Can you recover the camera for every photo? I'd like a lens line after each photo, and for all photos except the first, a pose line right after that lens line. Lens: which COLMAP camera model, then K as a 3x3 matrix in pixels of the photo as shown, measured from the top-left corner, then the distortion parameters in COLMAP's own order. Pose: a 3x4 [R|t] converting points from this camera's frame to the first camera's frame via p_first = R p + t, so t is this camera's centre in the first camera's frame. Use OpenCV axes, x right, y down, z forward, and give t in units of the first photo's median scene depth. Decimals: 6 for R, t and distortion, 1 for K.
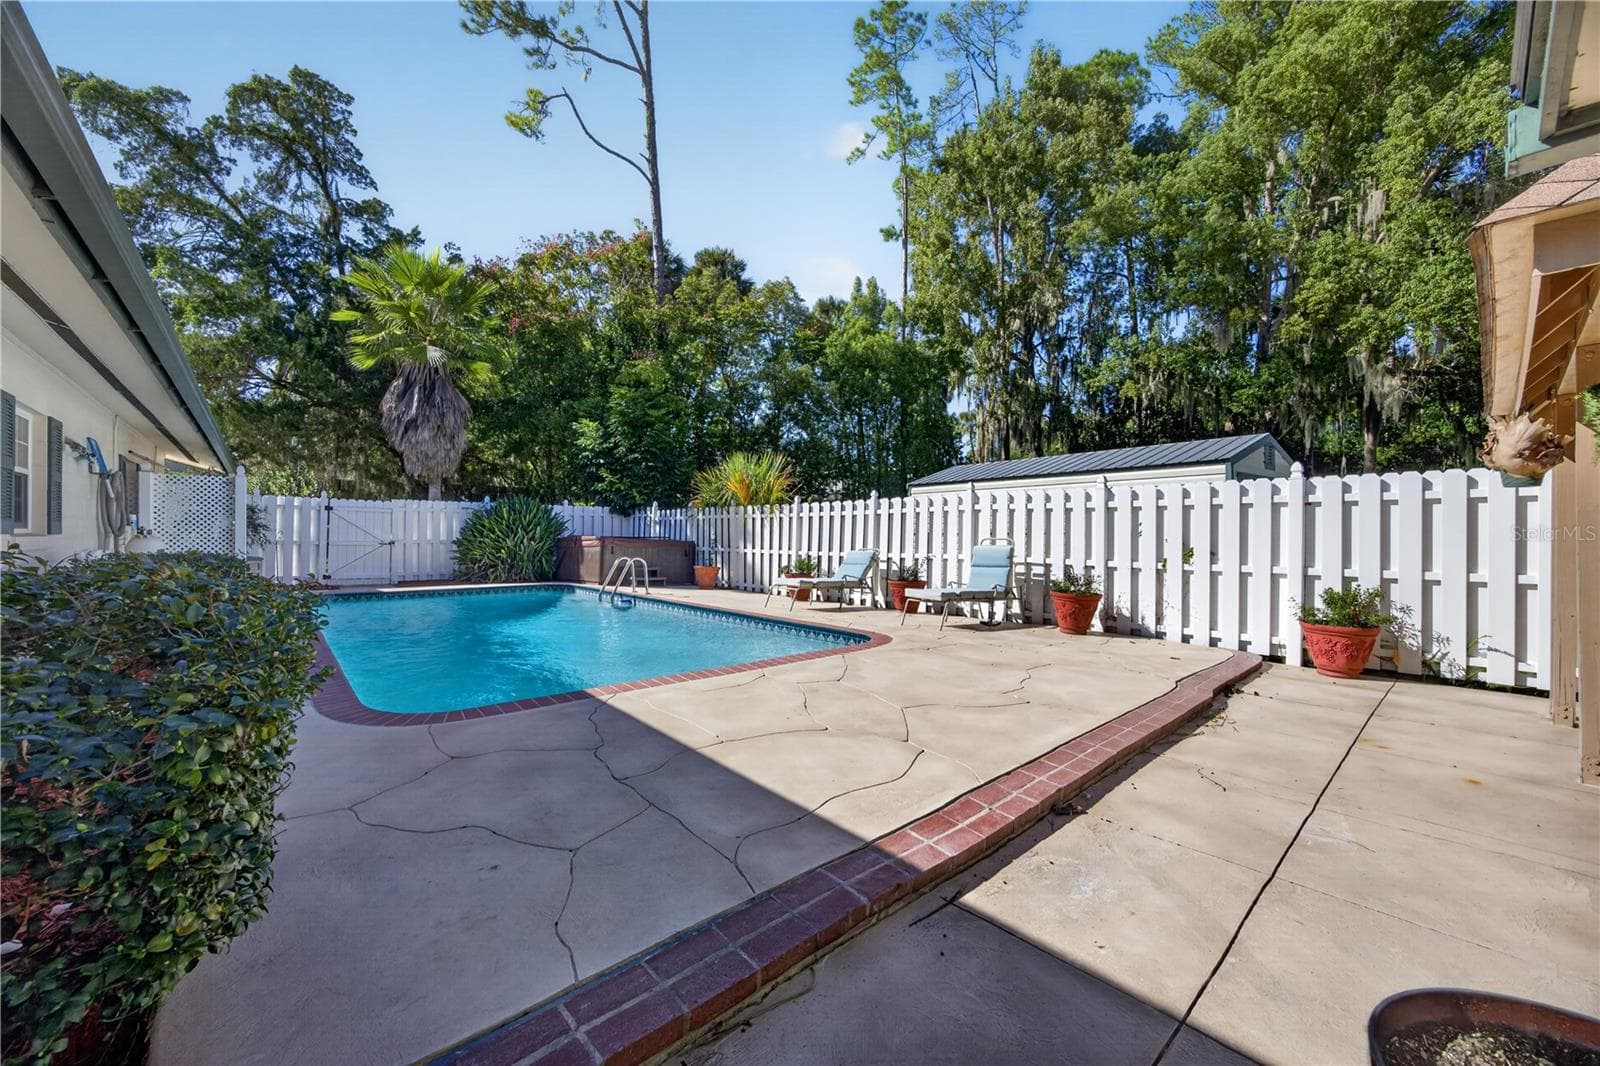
lens RADIAL K [[614.1, 0, 800.0], [0, 614.1, 533.0], [0, 0, 1]] dist [-0.026477, 0.009560]
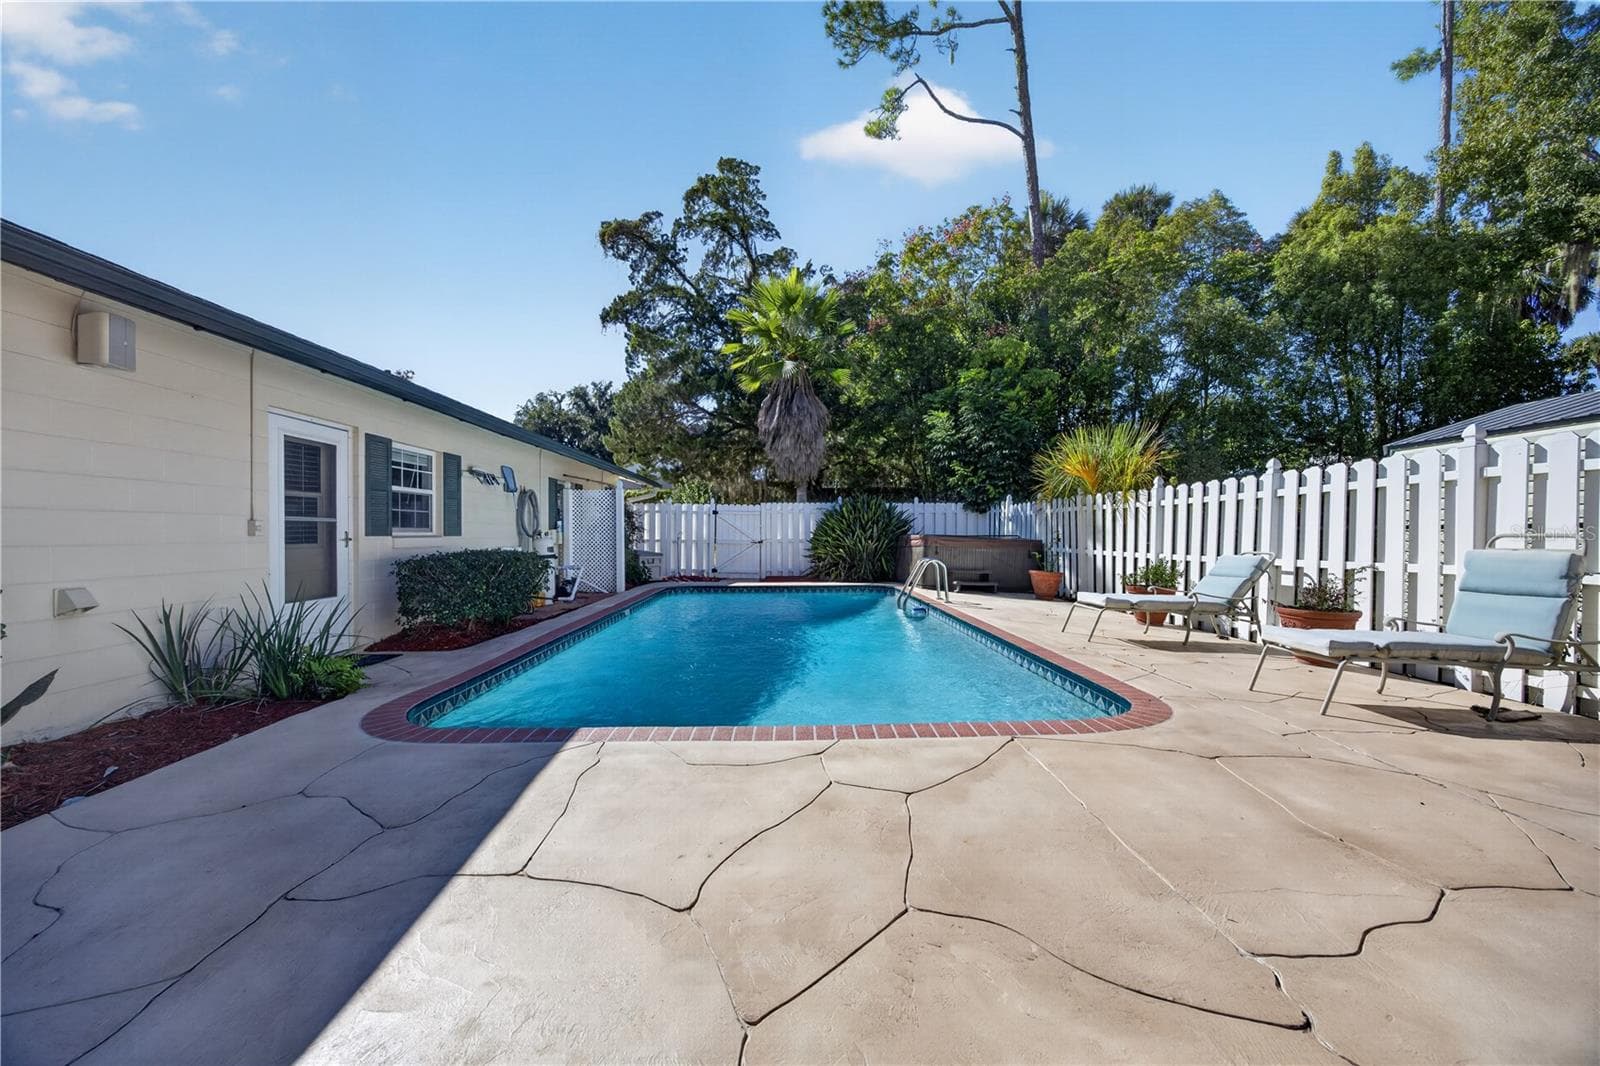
lens RADIAL K [[614.1, 0, 800.0], [0, 614.1, 533.0], [0, 0, 1]] dist [-0.026477, 0.009560]
pose [[0.766548, -0.007551, -0.642142, 0.093362], [0.009287, 0.999957, -0.000672, 0.001161], [0.642120, -0.005448, 0.766585, 0.140376]]
